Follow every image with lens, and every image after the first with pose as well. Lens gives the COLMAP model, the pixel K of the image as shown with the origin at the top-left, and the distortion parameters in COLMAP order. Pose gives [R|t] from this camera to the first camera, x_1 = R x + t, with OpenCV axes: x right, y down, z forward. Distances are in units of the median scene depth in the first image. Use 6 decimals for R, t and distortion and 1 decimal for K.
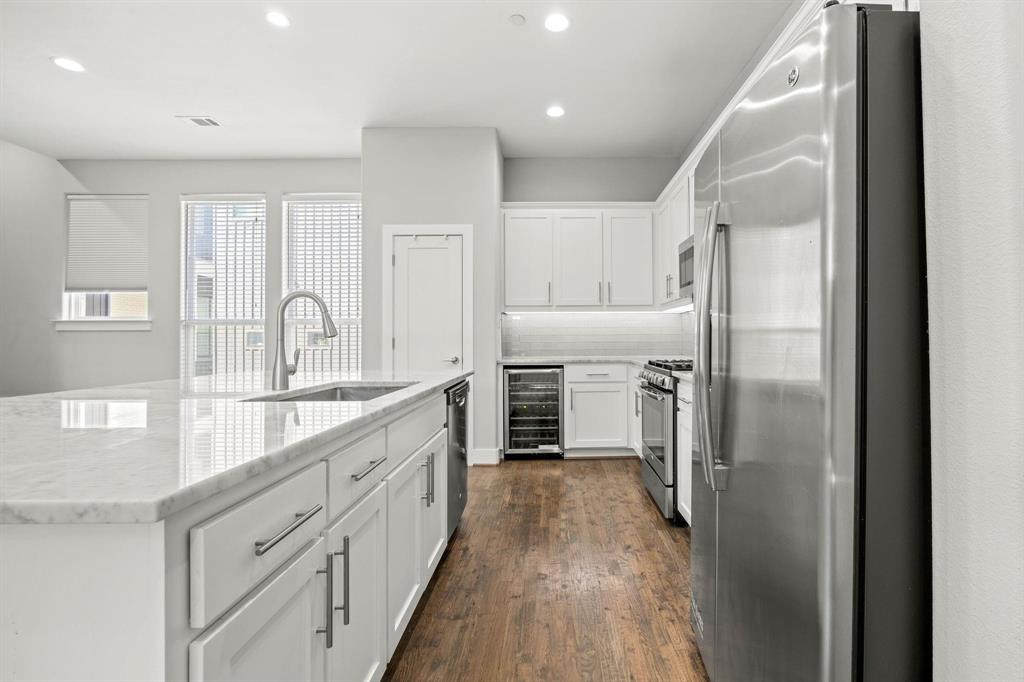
lens RADIAL K [[396.5, 0, 512.7], [0, 396.5, 339.1], [0, 0, 1]] dist [0.000820, 0.000106]
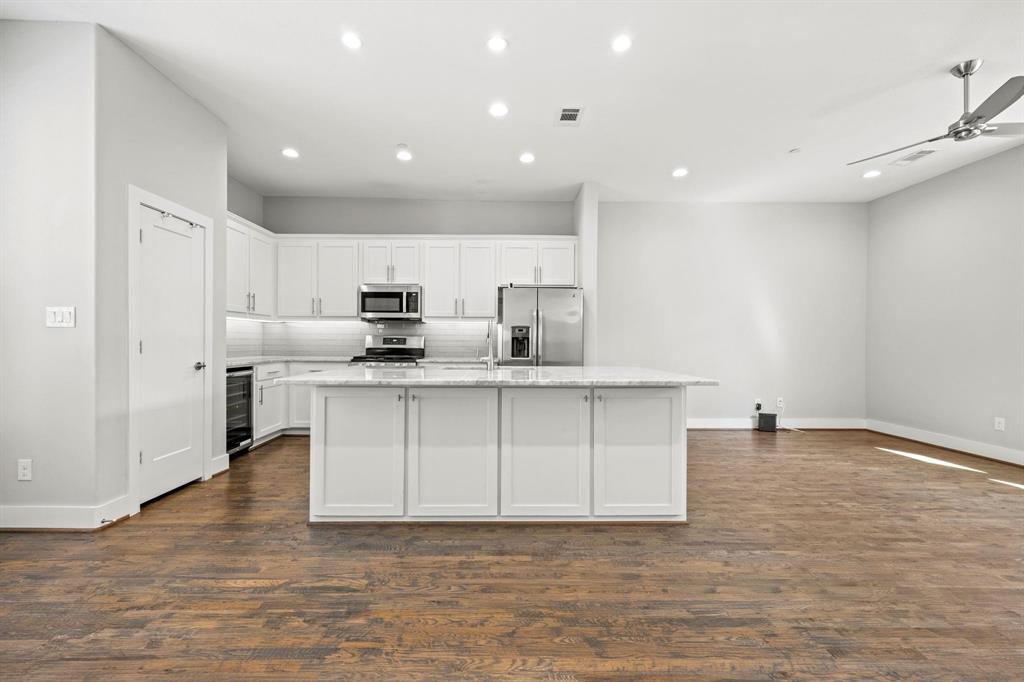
lens RADIAL K [[419.2, 0, 514.4], [0, 419.2, 341.1], [0, 0, 1]] dist [-0.049069, 0.012634]
pose [[-0.034277, 0.008263, 0.999378, -1.053033], [0.003442, 0.999961, -0.008150, 0.008214], [-0.999406, 0.003161, -0.034304, 0.309151]]
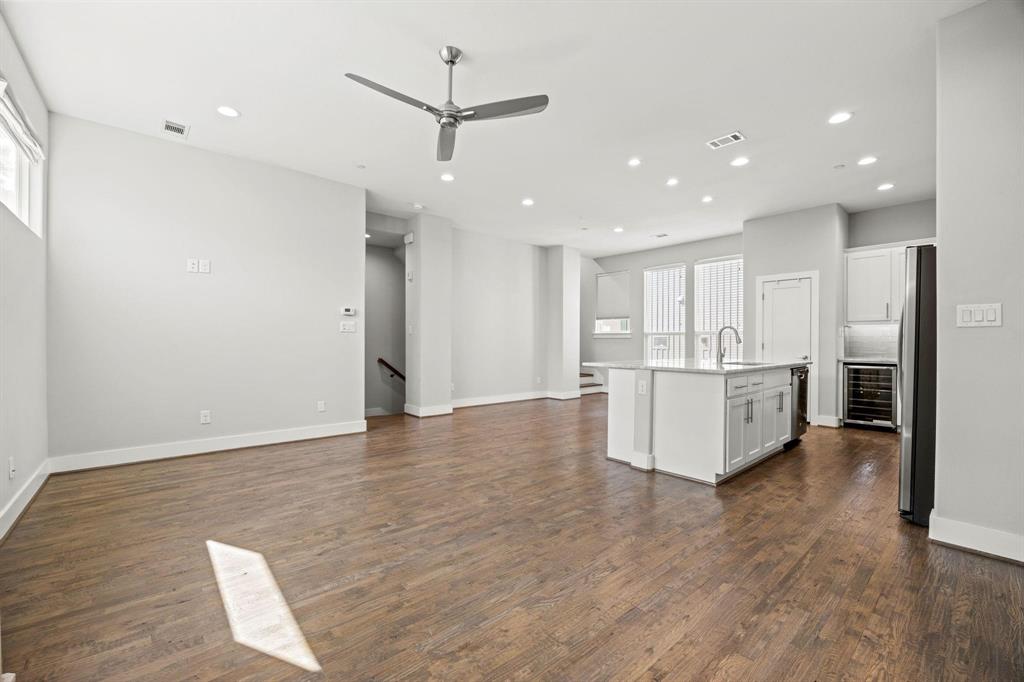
lens RADIAL K [[419.2, 0, 514.4], [0, 419.2, 341.1], [0, 0, 1]] dist [-0.049069, 0.012634]
pose [[0.681095, 0.007116, -0.732161, 0.252555], [-0.007889, 0.999966, 0.002379, -0.006648], [0.732153, 0.004156, 0.681128, -0.927036]]
